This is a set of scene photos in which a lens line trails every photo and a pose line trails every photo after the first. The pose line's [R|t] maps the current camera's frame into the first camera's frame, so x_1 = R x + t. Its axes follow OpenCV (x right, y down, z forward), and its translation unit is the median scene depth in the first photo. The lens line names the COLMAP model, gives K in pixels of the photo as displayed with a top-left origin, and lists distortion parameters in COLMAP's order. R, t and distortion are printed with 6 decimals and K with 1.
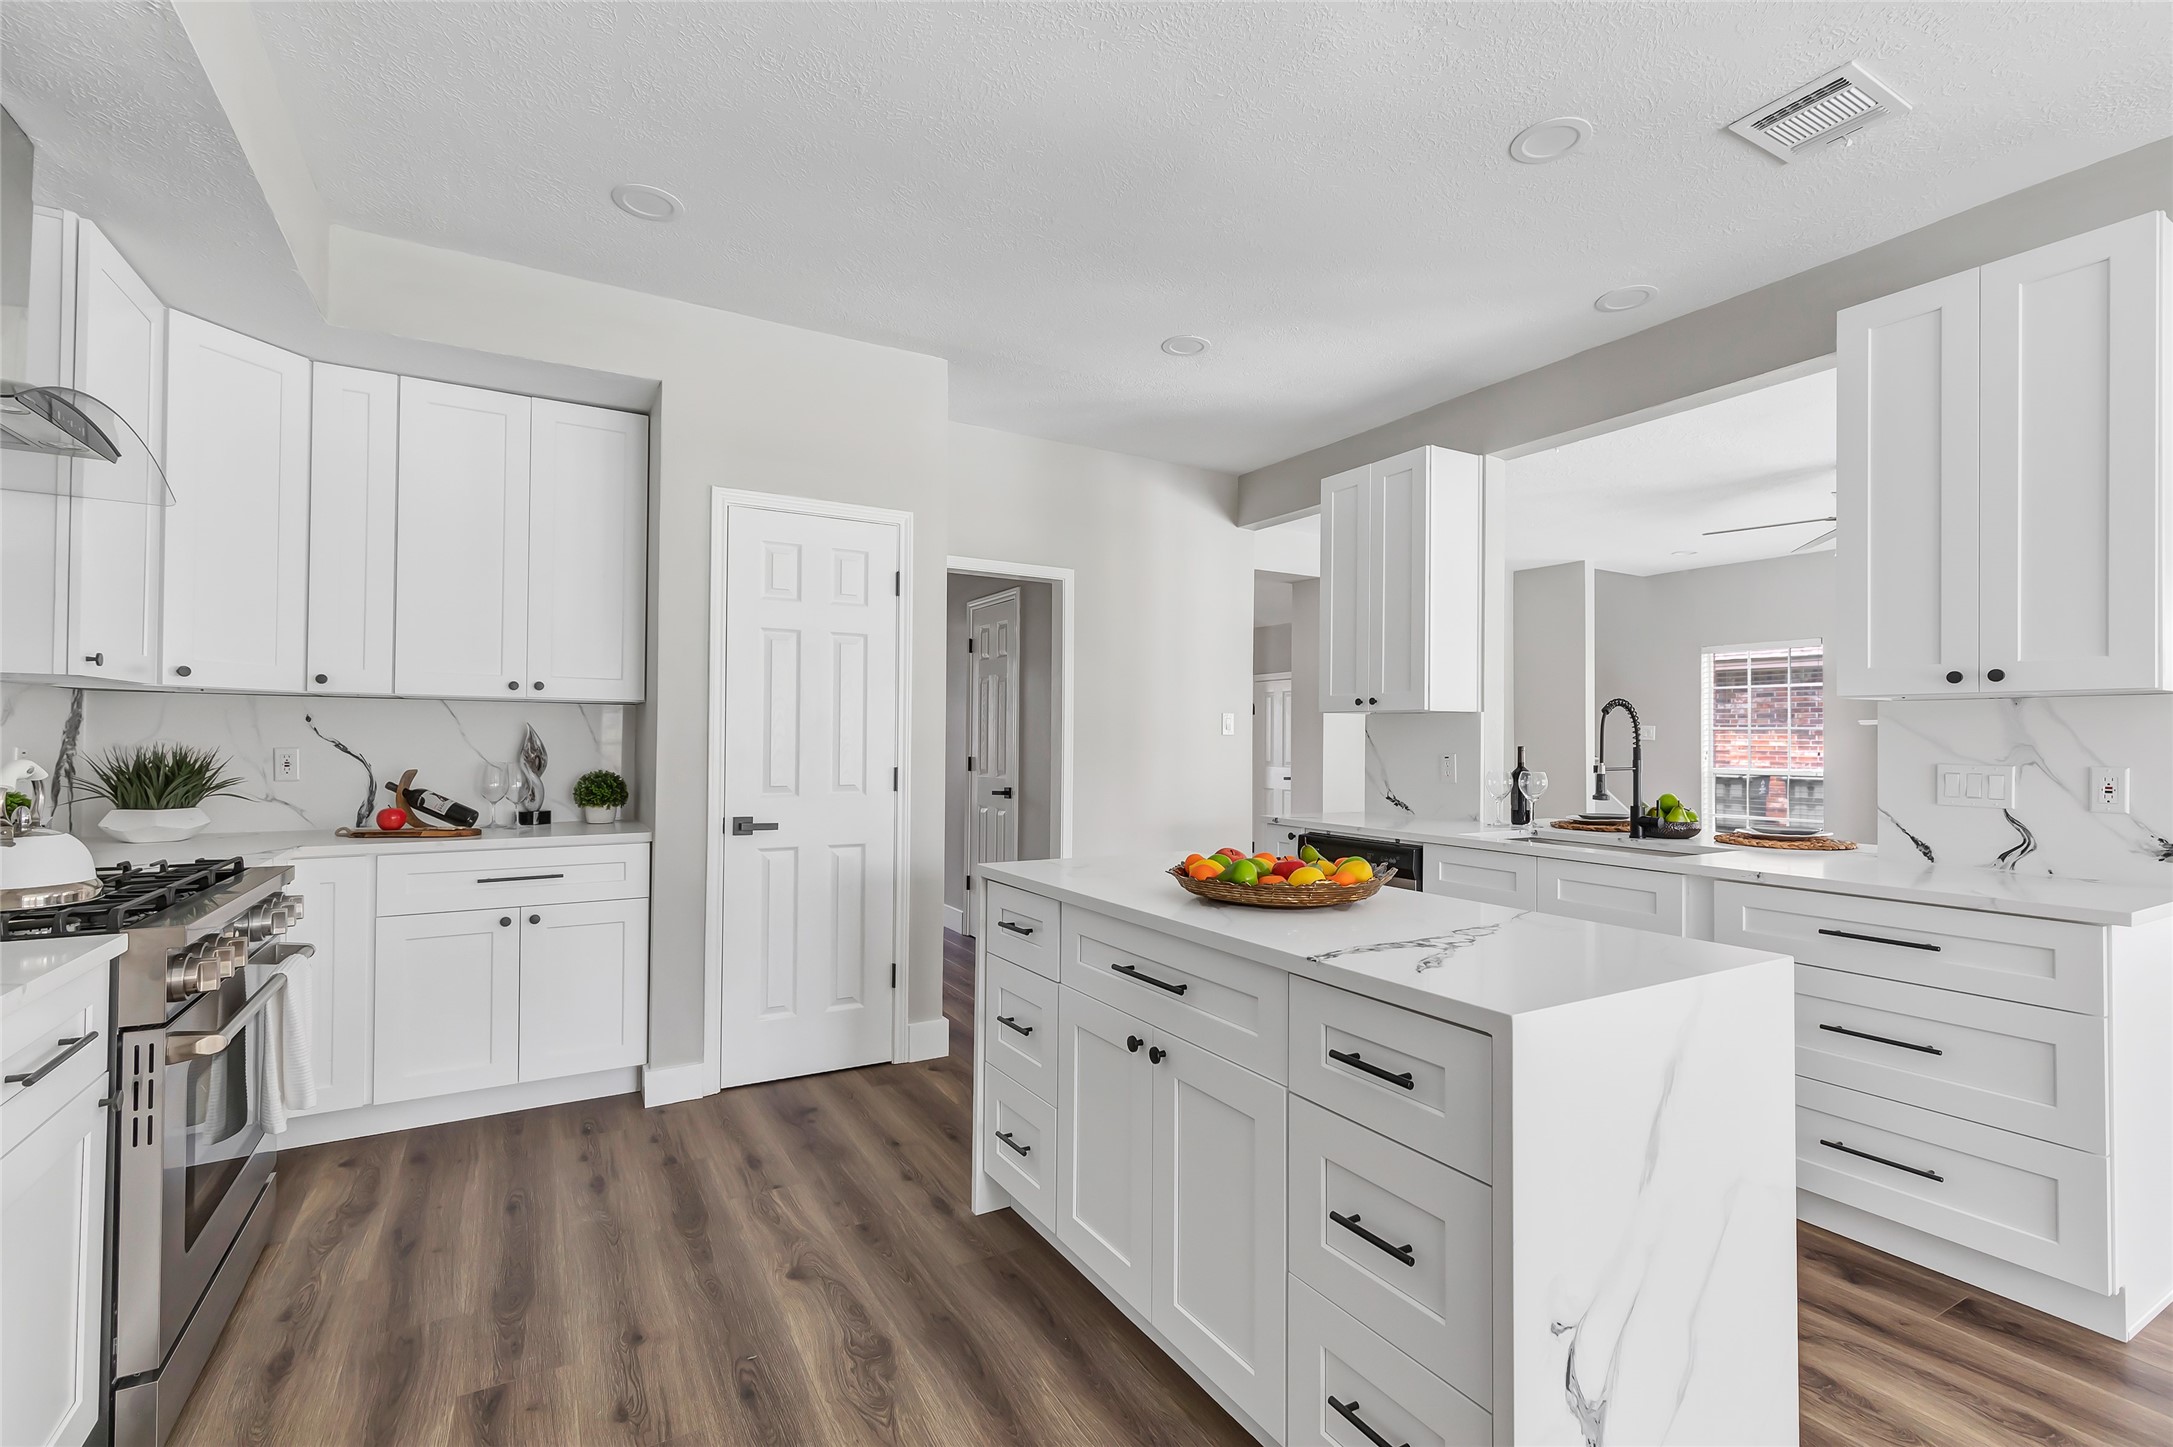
lens RADIAL K [[990.5, 0, 1100.0], [0, 990.5, 721.0], [0, 0, 1]] dist [0.011619, -0.000403]
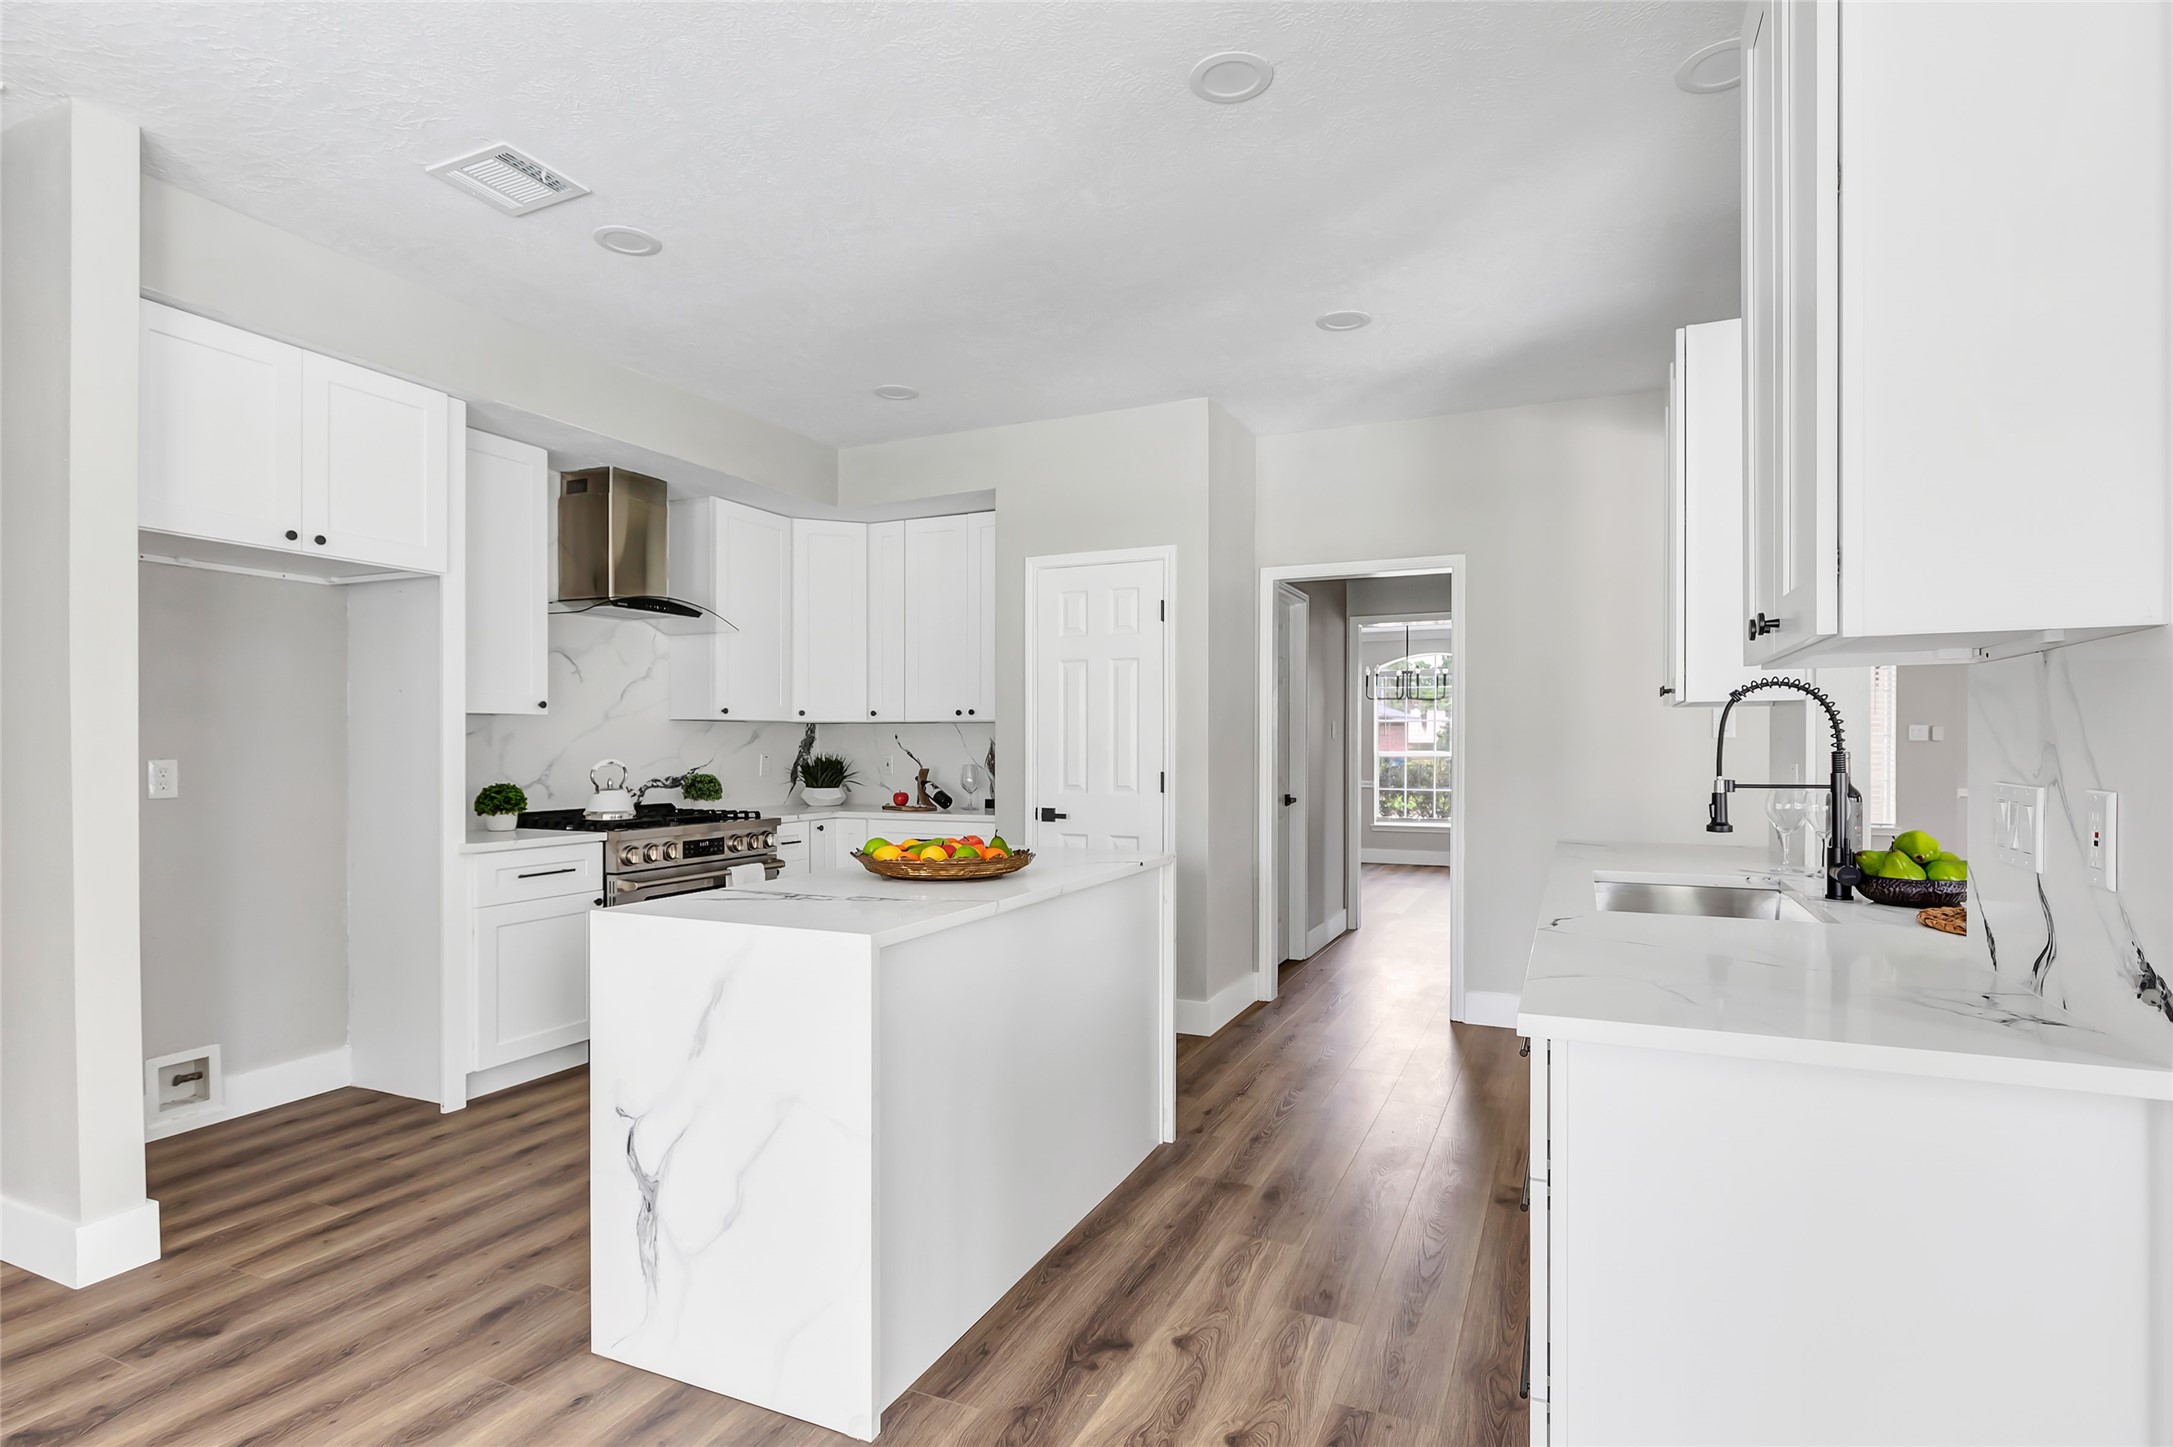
lens RADIAL K [[1084.3, 0, 1078.8], [0, 1084.3, 749.5], [0, 0, 1]] dist [-0.000737, -0.000080]
pose [[0.566875, -0.004901, -0.823790, 1.002054], [0.019276, 0.999787, 0.007317, 0.012649], [0.823579, -0.020027, 0.566848, 0.273898]]
